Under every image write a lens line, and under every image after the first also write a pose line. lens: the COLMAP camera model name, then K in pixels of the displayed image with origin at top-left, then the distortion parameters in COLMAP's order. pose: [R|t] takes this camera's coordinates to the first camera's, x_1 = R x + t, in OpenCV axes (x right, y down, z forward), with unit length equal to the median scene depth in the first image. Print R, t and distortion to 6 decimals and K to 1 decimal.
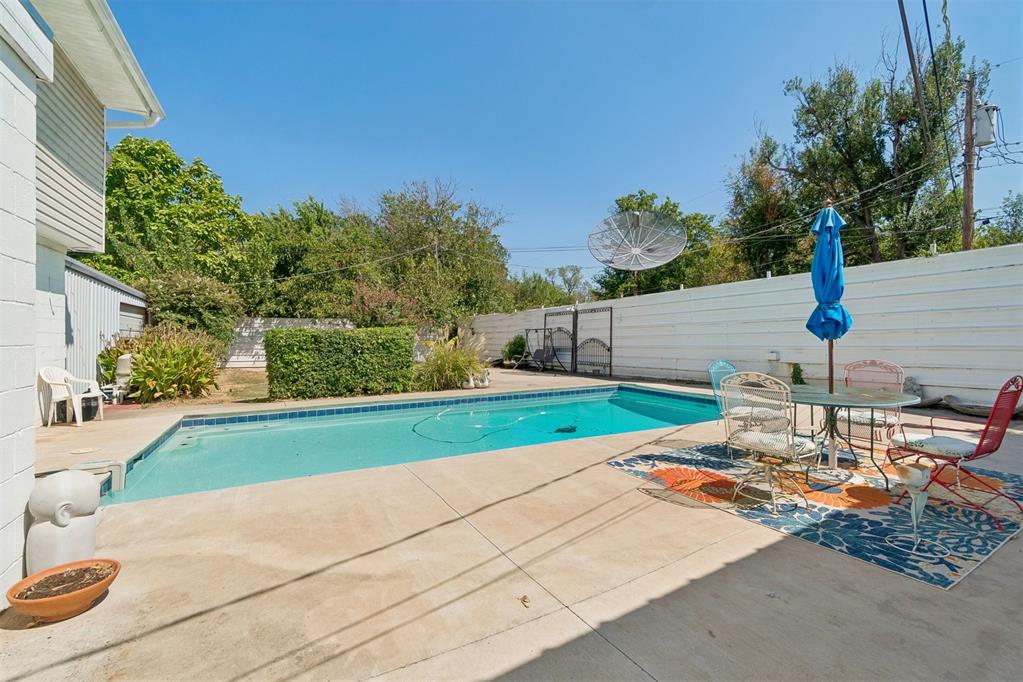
lens RADIAL K [[432.3, 0, 511.5], [0, 432.3, 341.0], [0, 0, 1]] dist [0.001040, 0.000187]
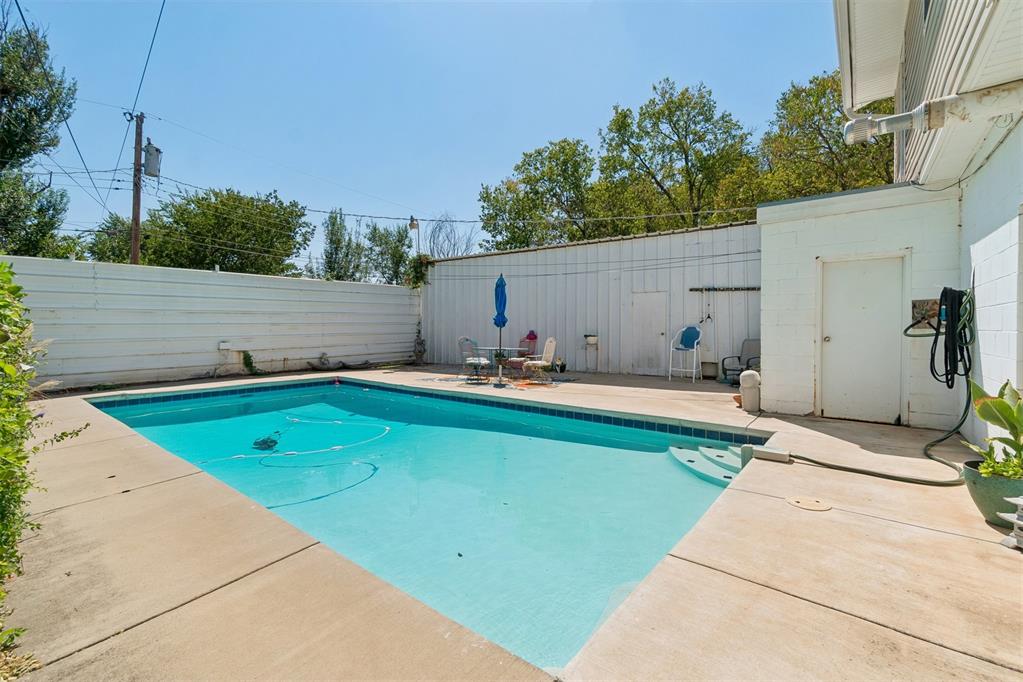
lens RADIAL K [[432.3, 0, 511.5], [0, 432.3, 341.0], [0, 0, 1]] dist [0.001040, 0.000187]
pose [[-0.380320, -0.043324, 0.923840, -0.389806], [-0.007416, 0.999013, 0.043796, -0.017167], [-0.924825, 0.009805, -0.380266, 0.444318]]
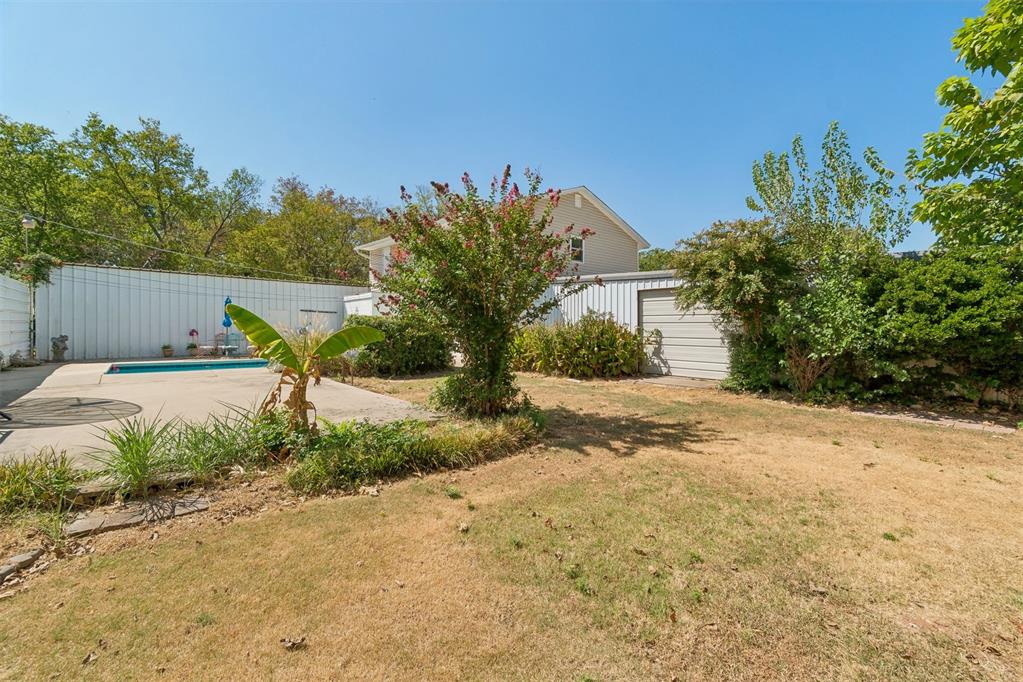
lens RADIAL K [[432.3, 0, 511.5], [0, 432.3, 341.0], [0, 0, 1]] dist [0.001040, 0.000187]
pose [[-0.980329, -0.014782, -0.196817, -0.284270], [-0.018030, 0.999729, 0.014721, -0.005043], [0.196546, 0.017980, -0.980330, 1.368660]]
